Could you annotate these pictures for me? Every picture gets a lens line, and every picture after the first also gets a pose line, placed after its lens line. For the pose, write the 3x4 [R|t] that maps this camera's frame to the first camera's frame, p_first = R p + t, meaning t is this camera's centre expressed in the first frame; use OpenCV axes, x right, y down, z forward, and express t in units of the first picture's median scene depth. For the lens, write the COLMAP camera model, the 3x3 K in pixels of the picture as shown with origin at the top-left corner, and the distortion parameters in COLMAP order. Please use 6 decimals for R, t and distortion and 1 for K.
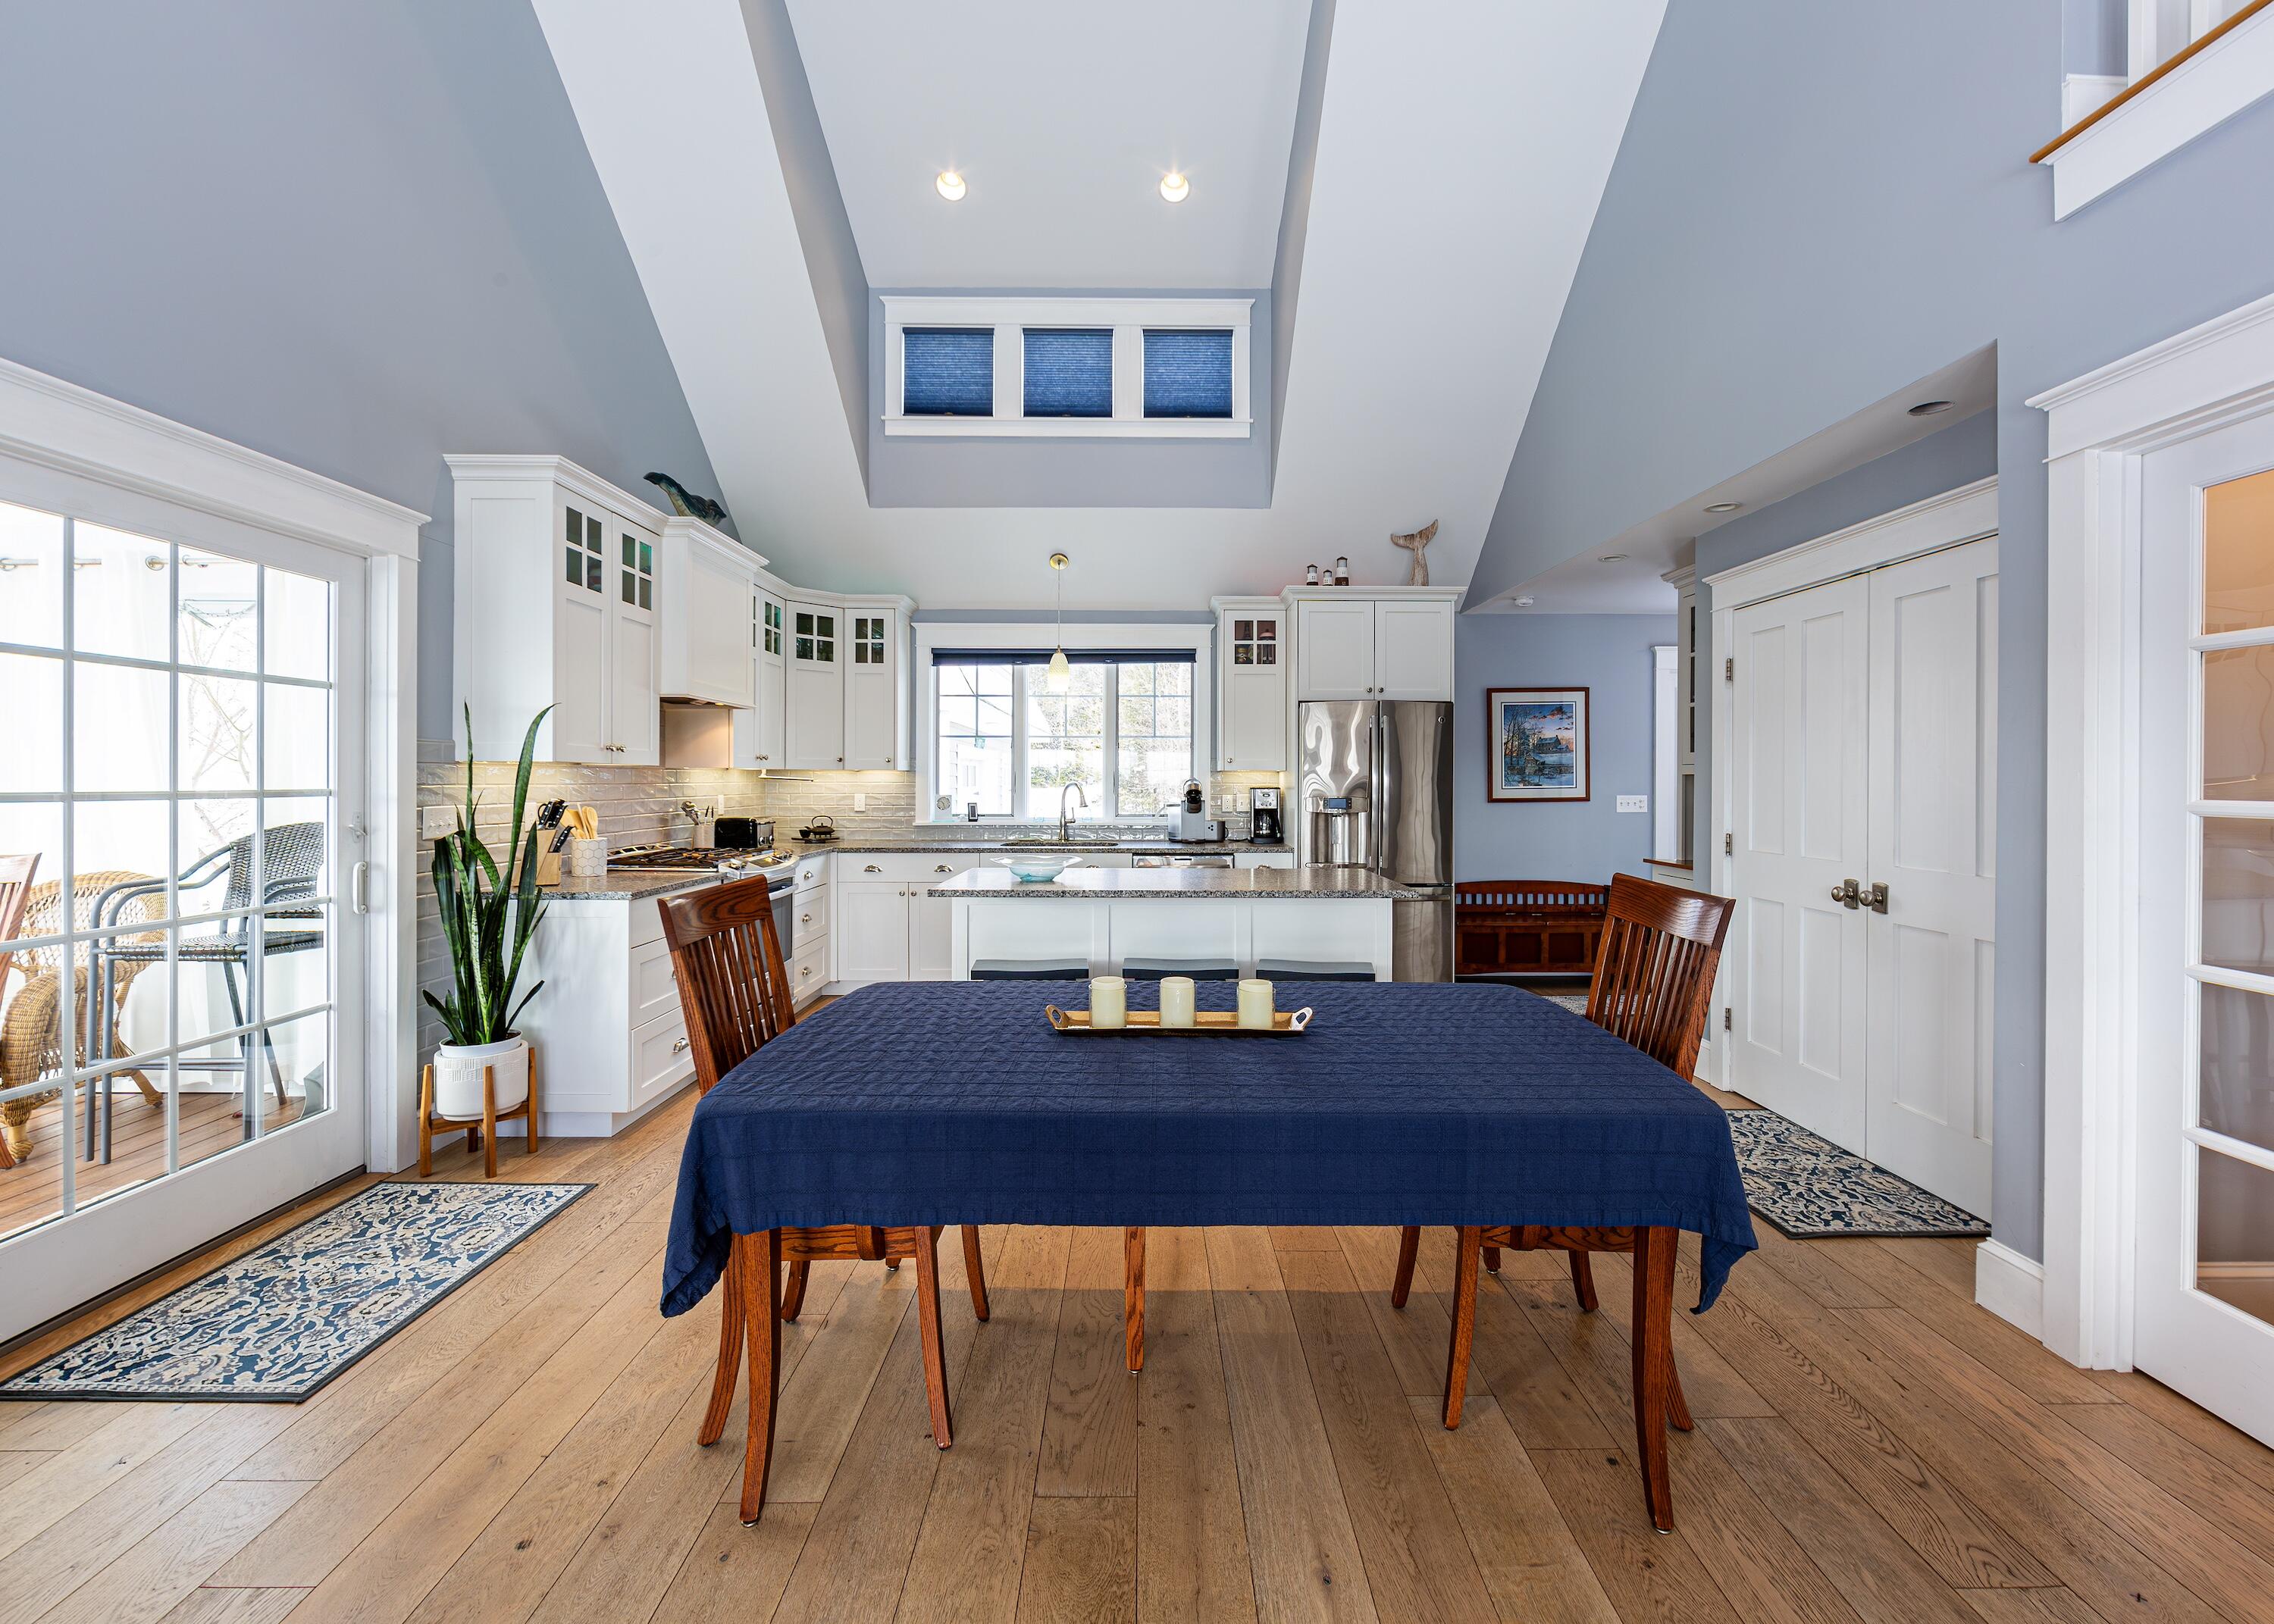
lens RADIAL K [[957.3, 0, 1156.1], [0, 957.3, 784.0], [0, 0, 1]] dist [-0.008402, 0.000071]
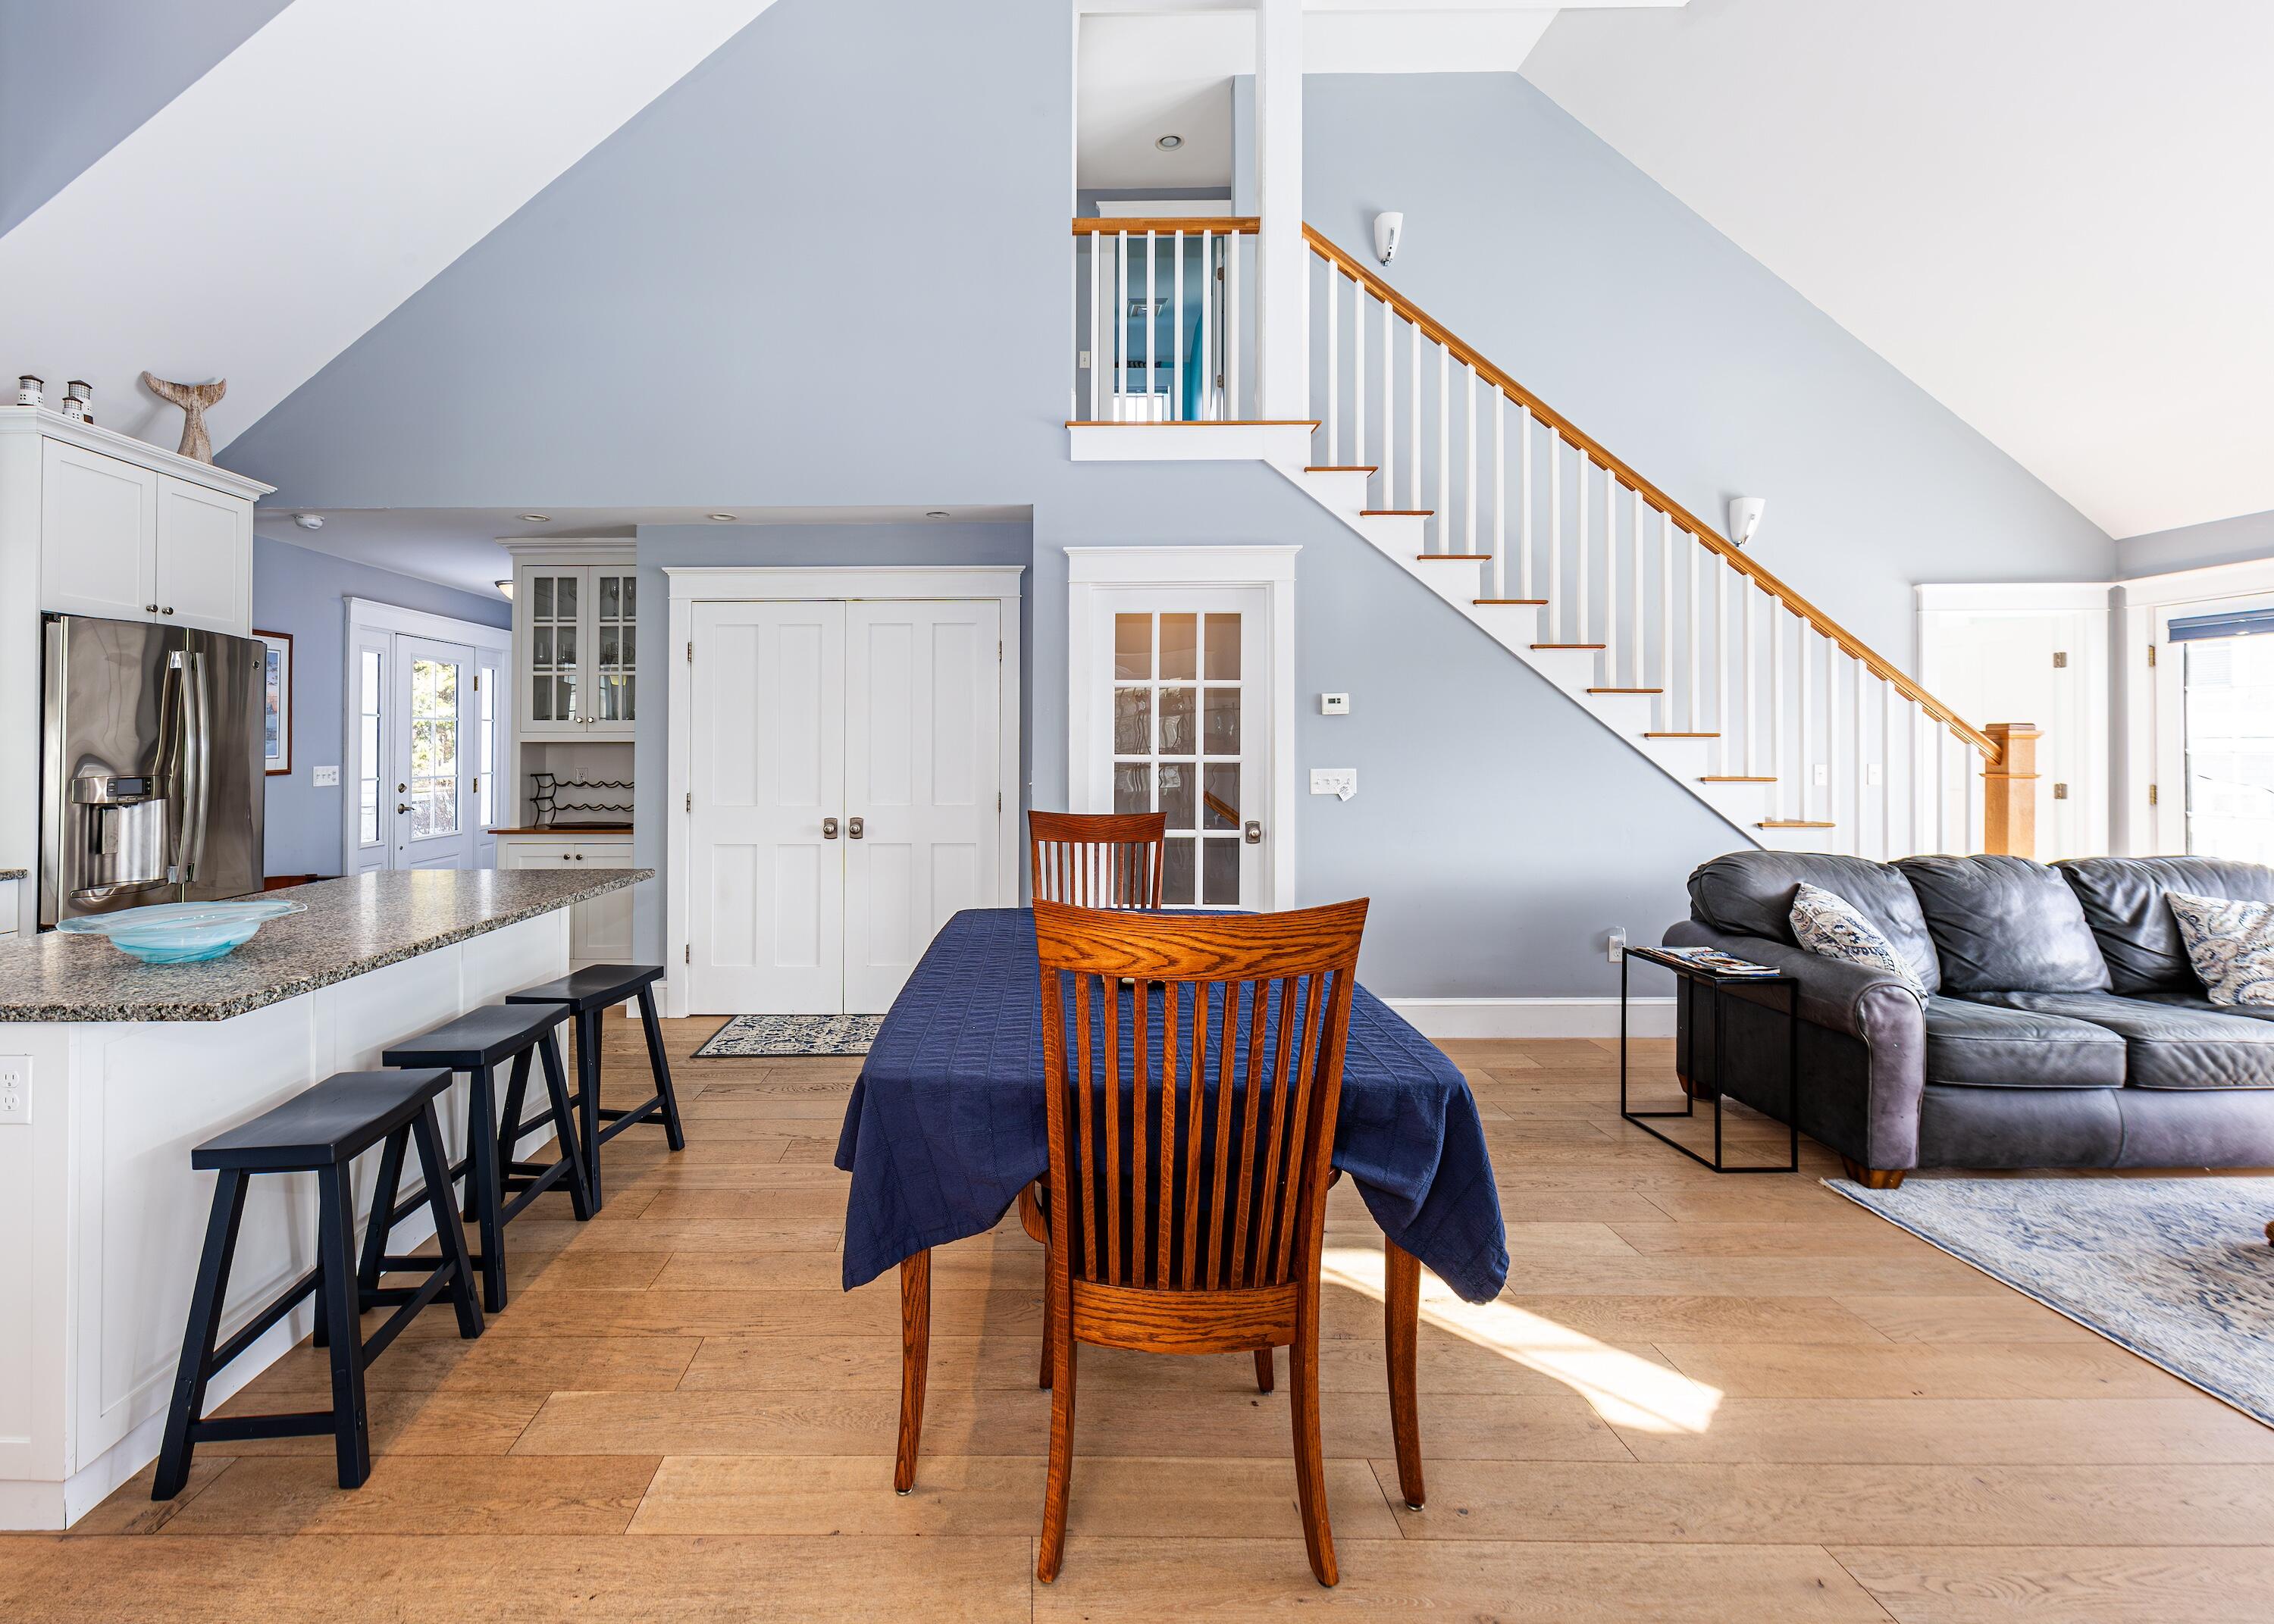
lens RADIAL K [[903.6, 0, 1109.3], [0, 903.6, 749.3], [0, 0, 1]] dist [0.001088, 0.000091]
pose [[0.042357, -0.000916, 0.999102, -0.369294], [0.006525, 0.999979, 0.000641, 0.001049], [-0.999081, 0.006492, 0.042362, 0.343939]]
